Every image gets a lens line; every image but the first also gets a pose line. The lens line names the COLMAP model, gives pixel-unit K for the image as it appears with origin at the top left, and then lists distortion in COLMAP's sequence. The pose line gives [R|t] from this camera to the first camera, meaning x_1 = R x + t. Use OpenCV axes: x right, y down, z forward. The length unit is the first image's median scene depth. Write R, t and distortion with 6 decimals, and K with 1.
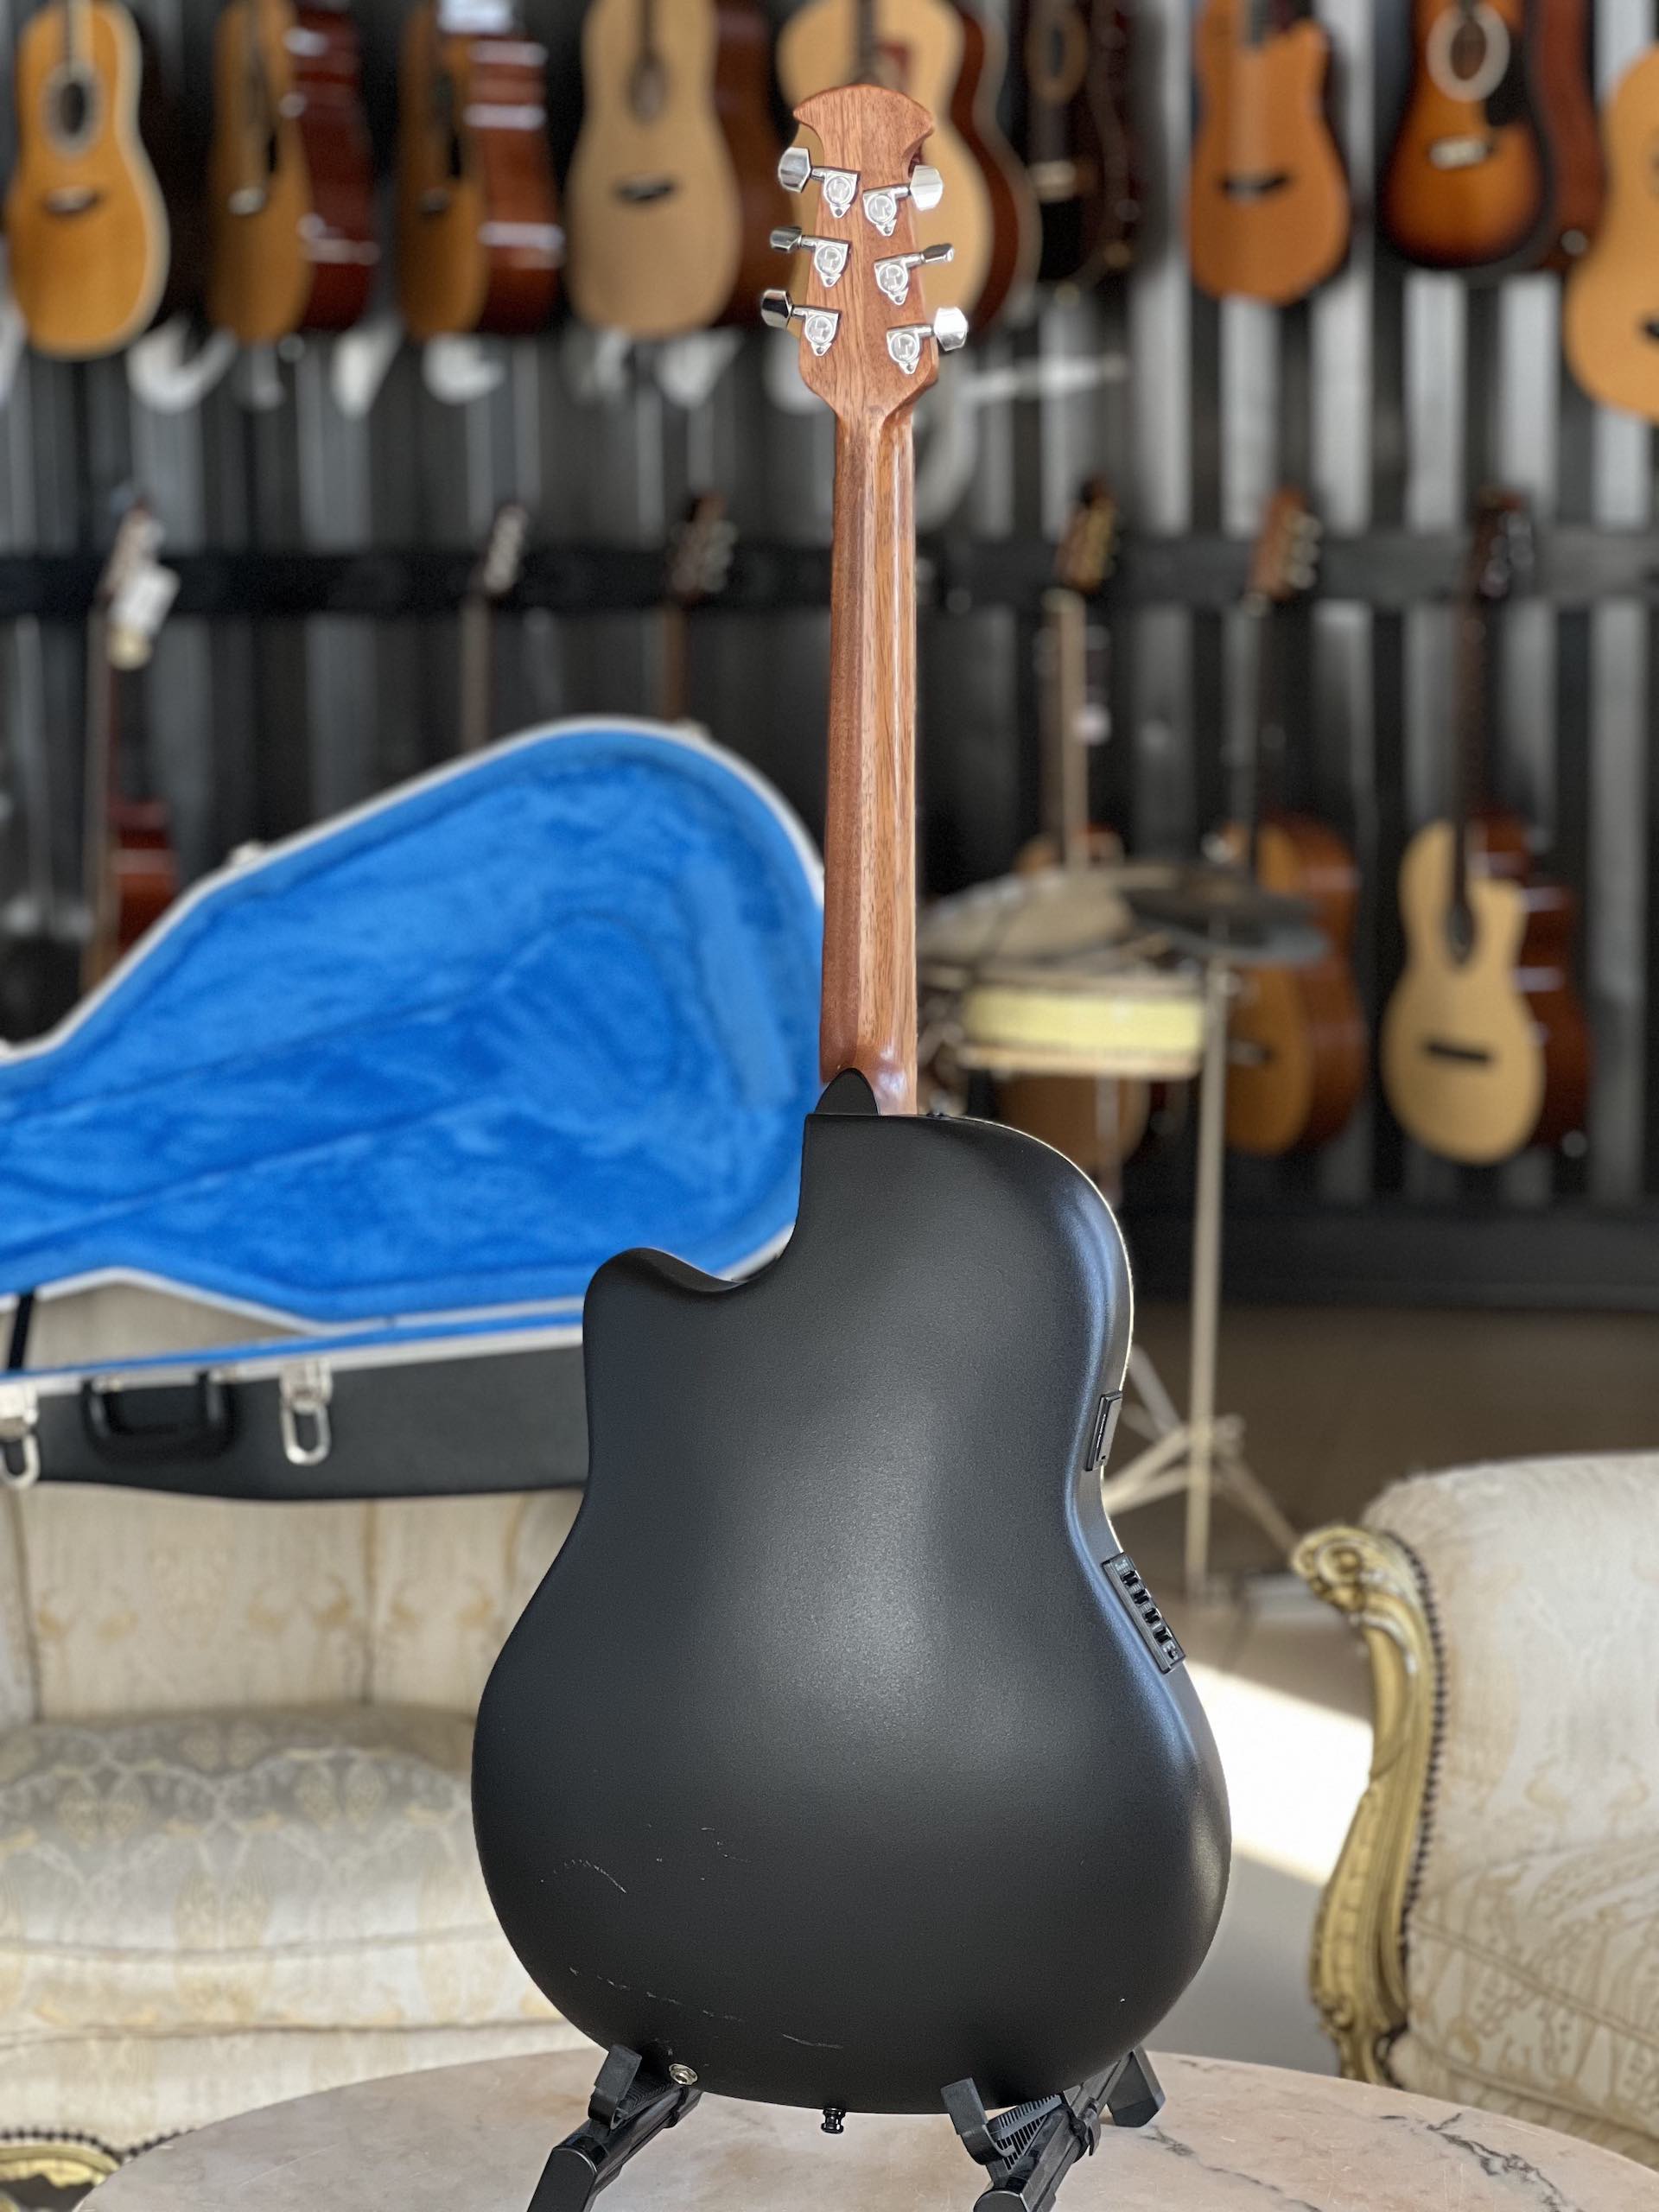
lens RADIAL K [[4973.9, 0, 829.5], [0, 4973.9, 1106.0], [0, 0, 1]] dist [0.175677, 0.511556]
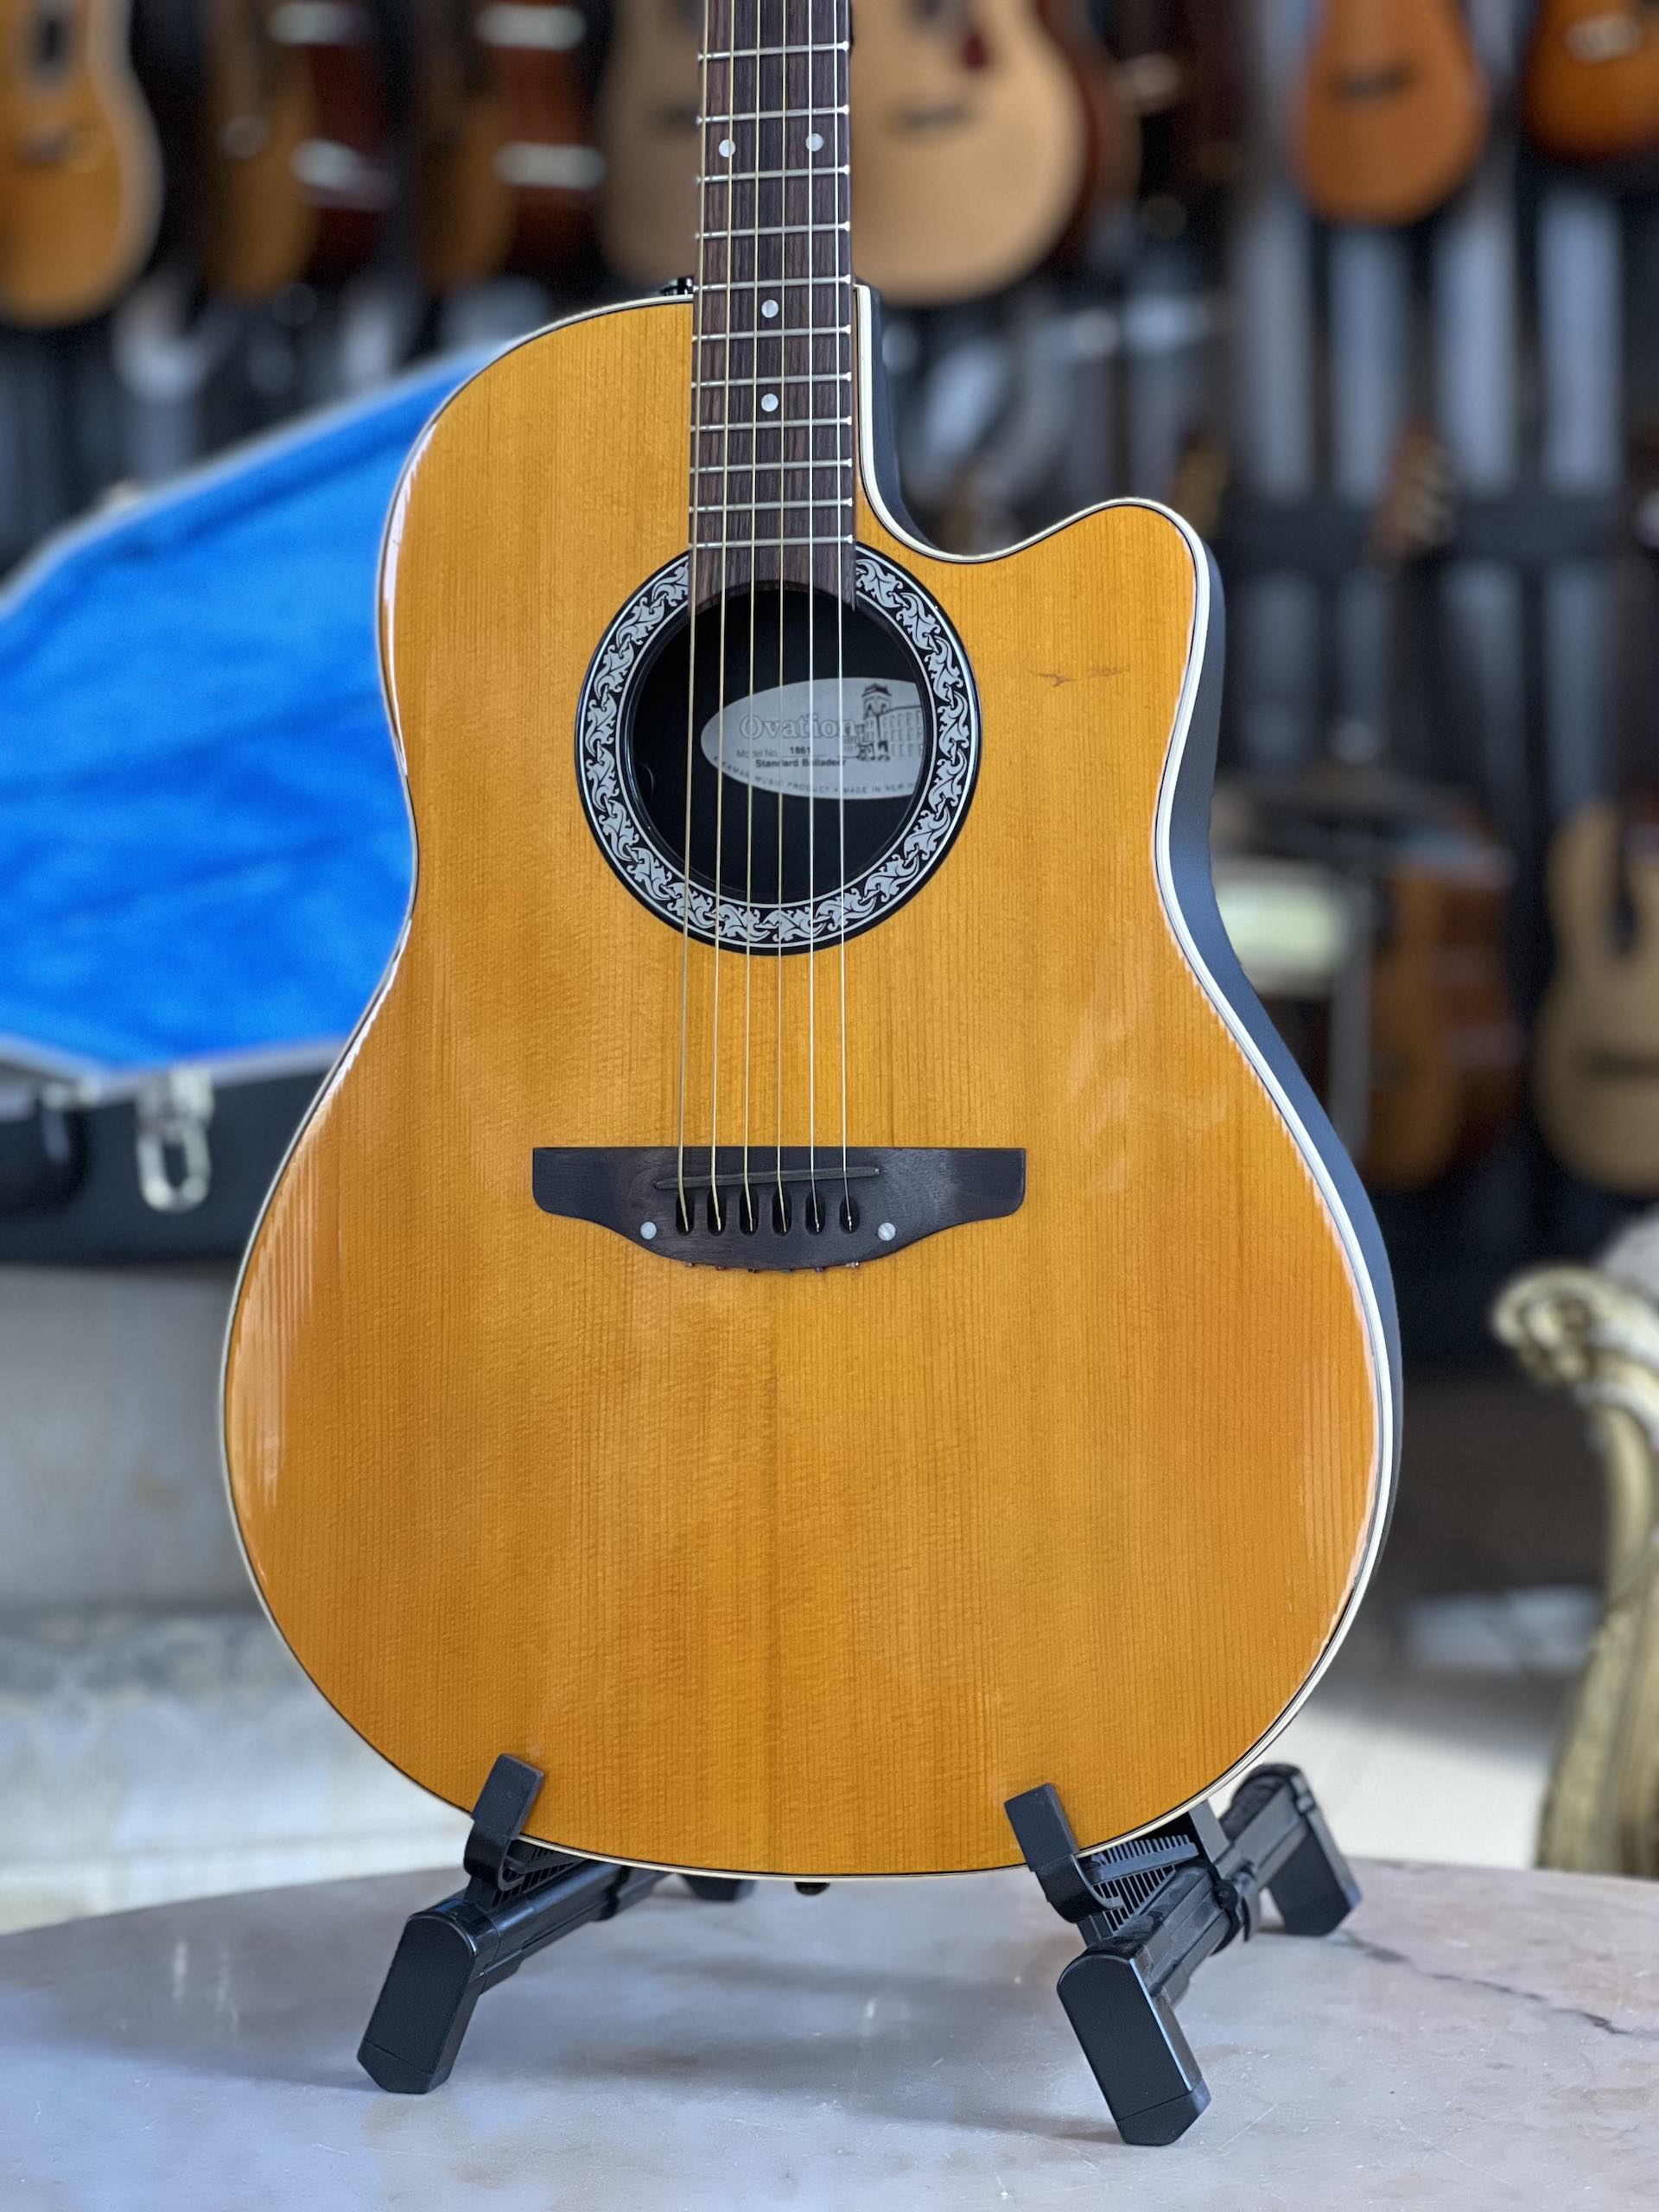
lens RADIAL K [[4973.9, 0, 829.5], [0, 4973.9, 1106.0], [0, 0, 1]] dist [0.175677, 0.511556]
pose [[0.999595, -0.018070, -0.021968, 0.004970], [0.016739, 0.998099, -0.059316, 0.049220], [0.022998, 0.058924, 0.997998, 0.123106]]
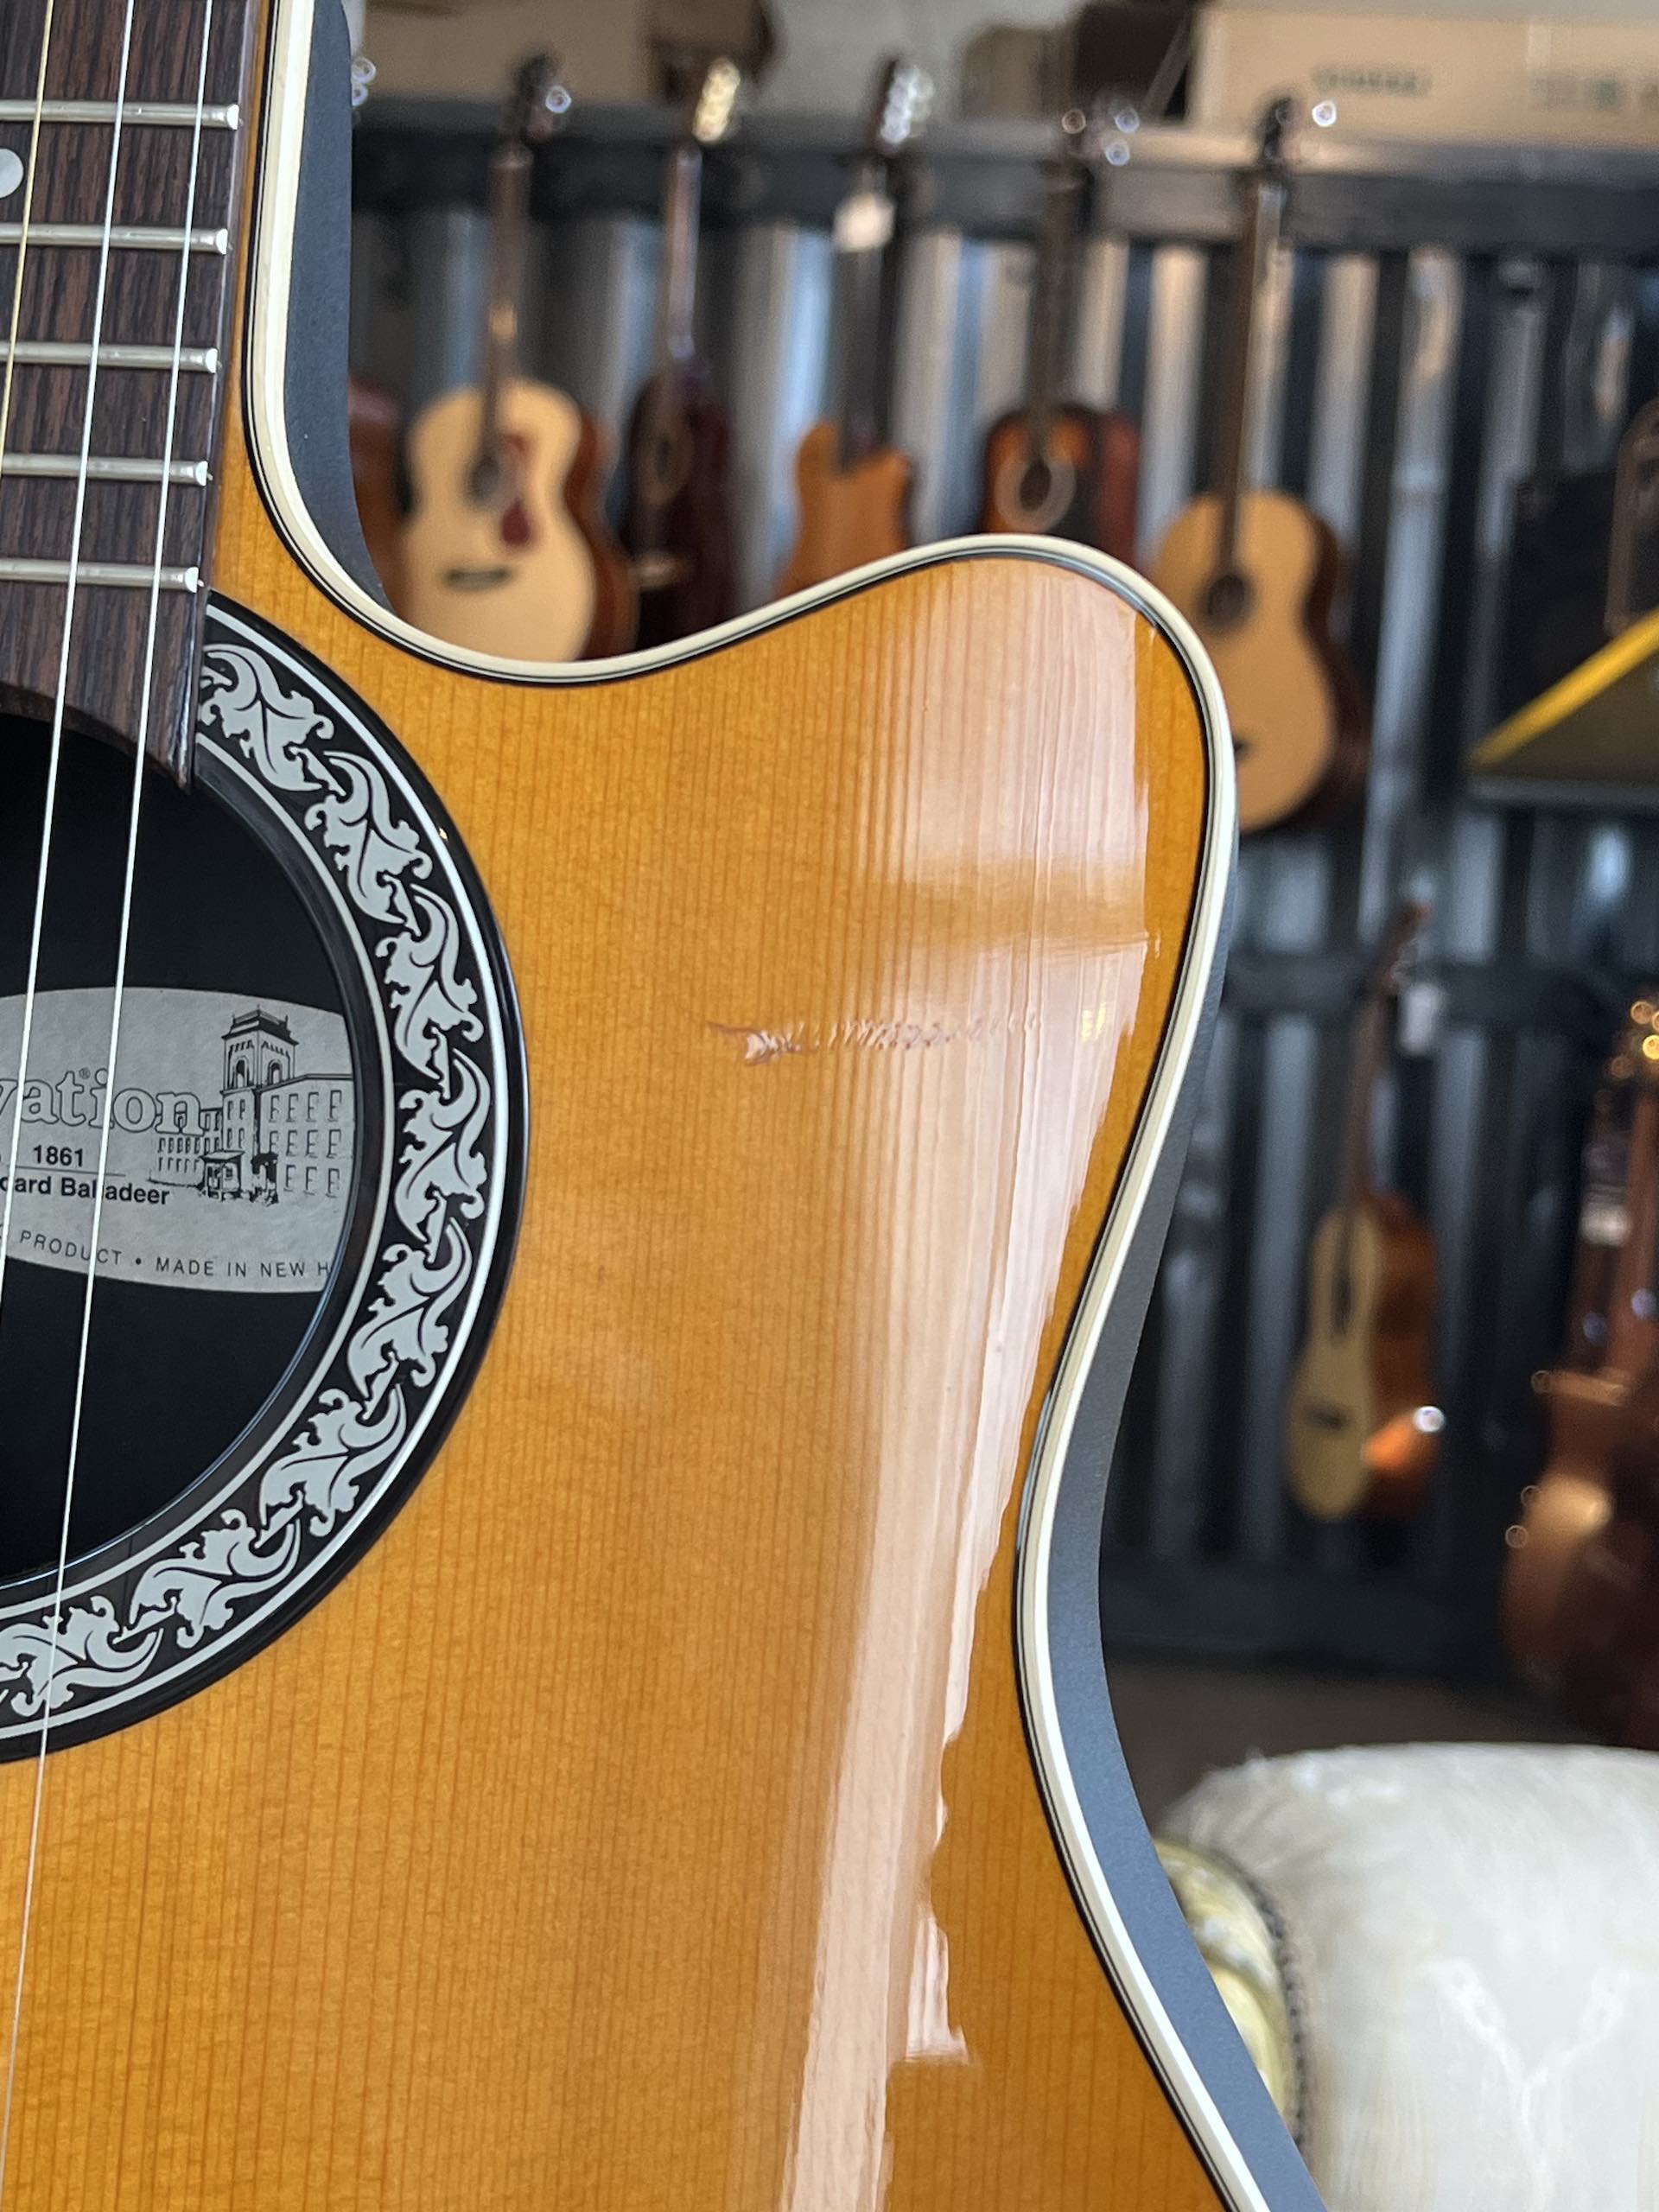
lens RADIAL K [[3351.6, 0, 829.5], [0, 3351.6, 1106.0], [0, 0, 1]] dist [0.092554, -0.149379]
pose [[0.989872, 0.079138, 0.117858, 0.005658], [-0.063327, 0.989181, -0.132331, 0.025672], [-0.127055, 0.123528, 0.984174, 0.287628]]
